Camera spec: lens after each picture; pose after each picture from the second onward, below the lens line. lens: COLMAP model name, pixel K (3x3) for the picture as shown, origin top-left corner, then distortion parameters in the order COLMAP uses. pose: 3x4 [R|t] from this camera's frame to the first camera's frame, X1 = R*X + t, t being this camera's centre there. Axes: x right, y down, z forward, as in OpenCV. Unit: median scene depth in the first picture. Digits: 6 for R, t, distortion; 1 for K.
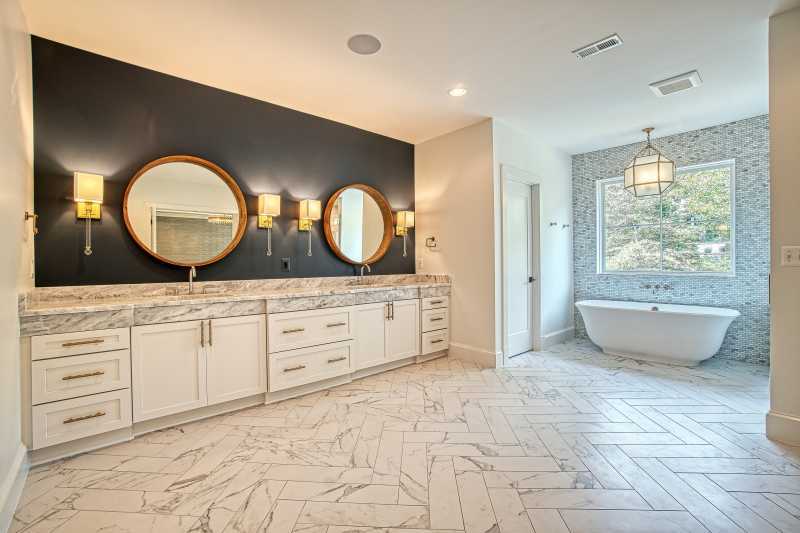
lens RADIAL K [[352.0, 0, 396.2], [0, 352.0, 264.8], [0, 0, 1]] dist [-0.066605, 0.024969]
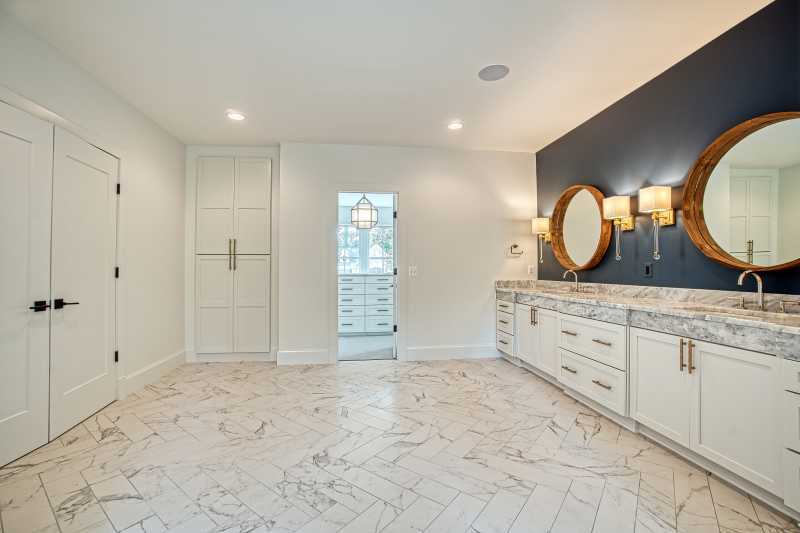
lens RADIAL K [[352.0, 0, 396.2], [0, 352.0, 264.8], [0, 0, 1]] dist [-0.066605, 0.024969]
pose [[-0.559891, -0.000971, -0.828566, 0.782914], [0.001410, 0.999997, -0.002125, -0.012542], [0.828565, -0.002358, -0.559888, 1.057143]]
